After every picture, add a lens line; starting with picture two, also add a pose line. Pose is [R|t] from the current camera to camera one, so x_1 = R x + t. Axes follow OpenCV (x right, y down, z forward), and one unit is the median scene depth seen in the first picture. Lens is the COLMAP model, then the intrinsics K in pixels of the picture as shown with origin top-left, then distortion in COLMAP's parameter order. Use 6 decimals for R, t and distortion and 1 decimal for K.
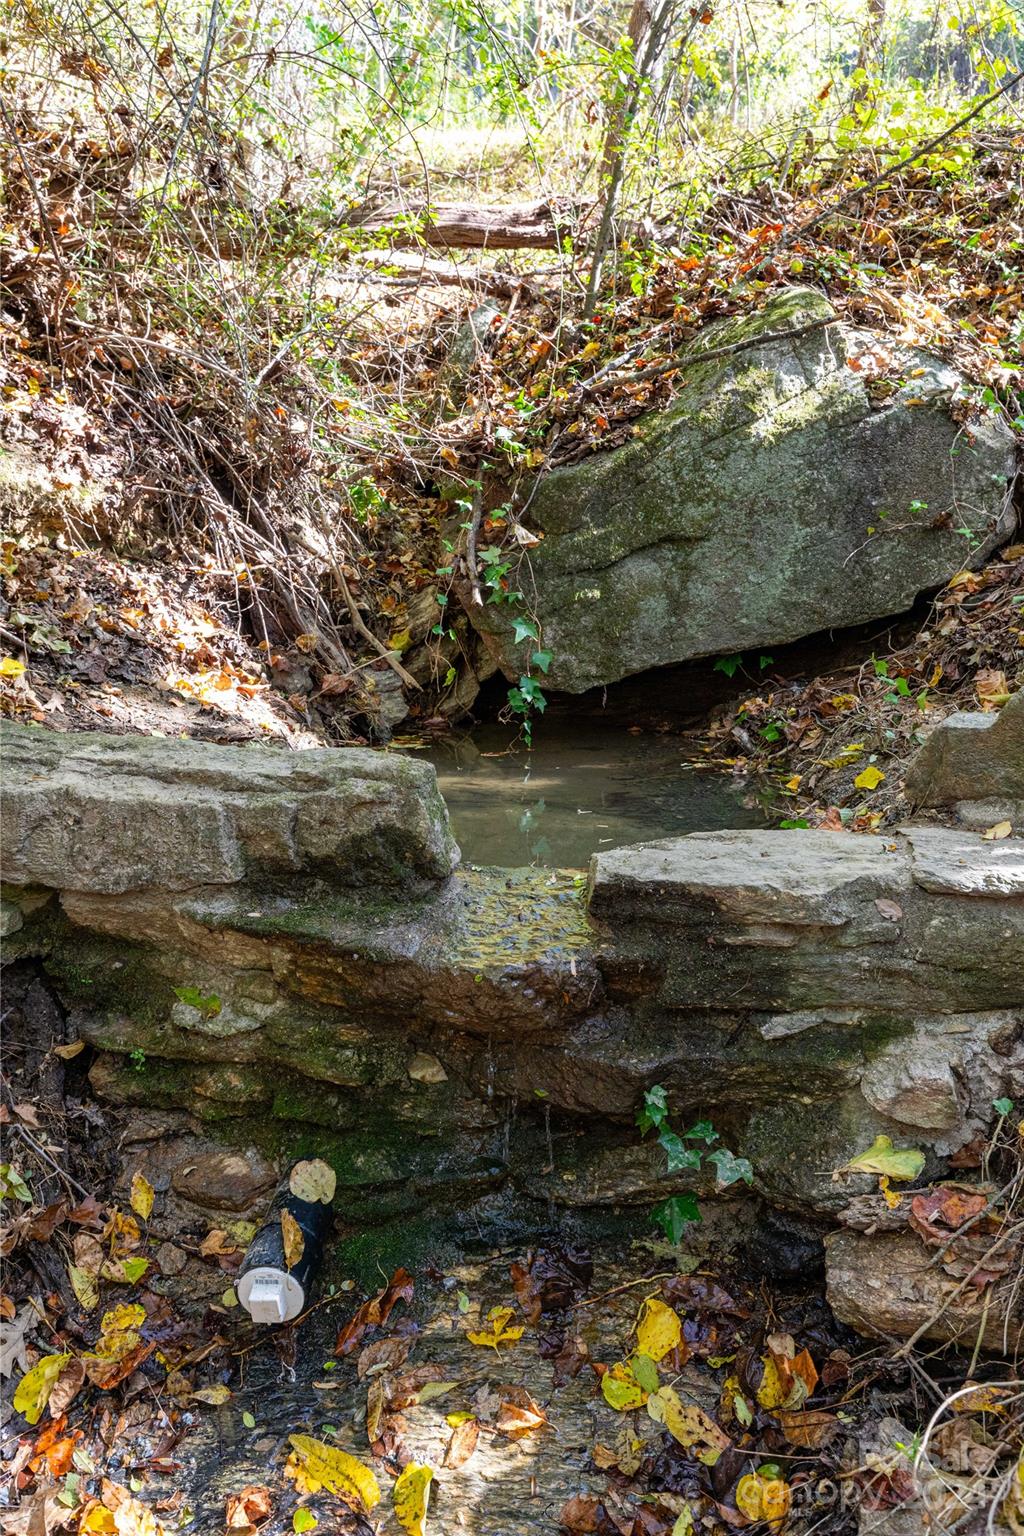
lens RADIAL K [[1263.2, 0, 513.0], [0, 1263.2, 768.6], [0, 0, 1]] dist [-0.003716, 0.002948]
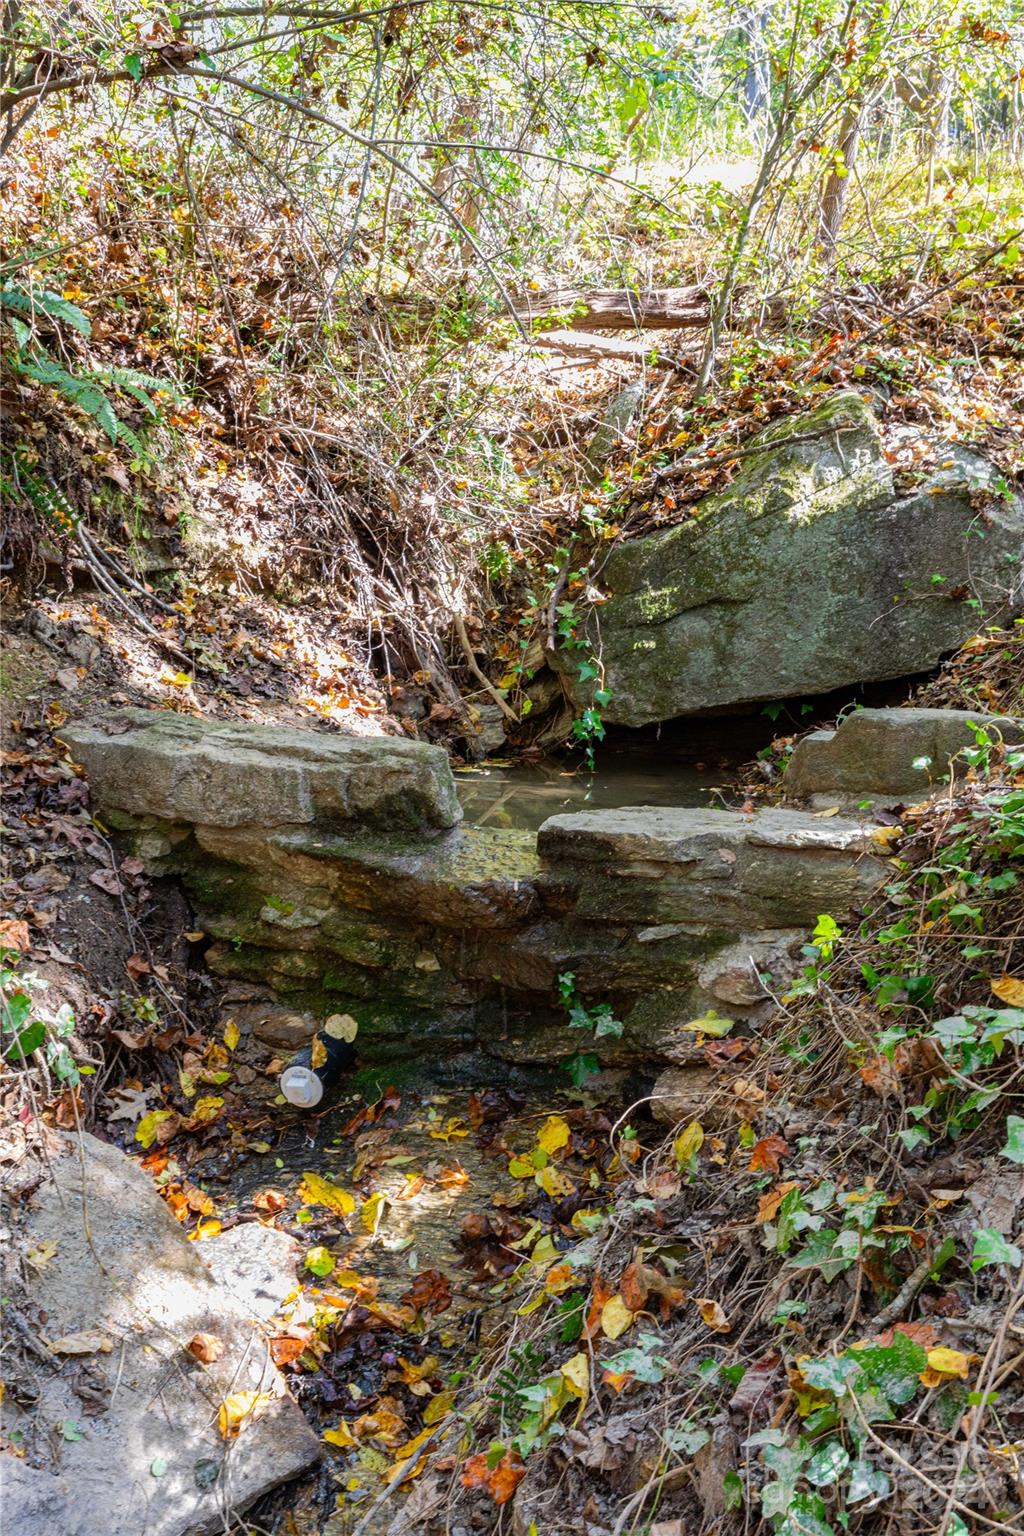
lens RADIAL K [[1452.9, 0, 511.4], [0, 1452.9, 767.6], [0, 0, 1]] dist [-0.002451, 0.005028]
pose [[0.982512, 0.050247, -0.179289, 0.189645], [-0.061357, 0.996489, -0.056965, 0.065694], [0.175797, 0.066970, 0.982146, -0.375301]]
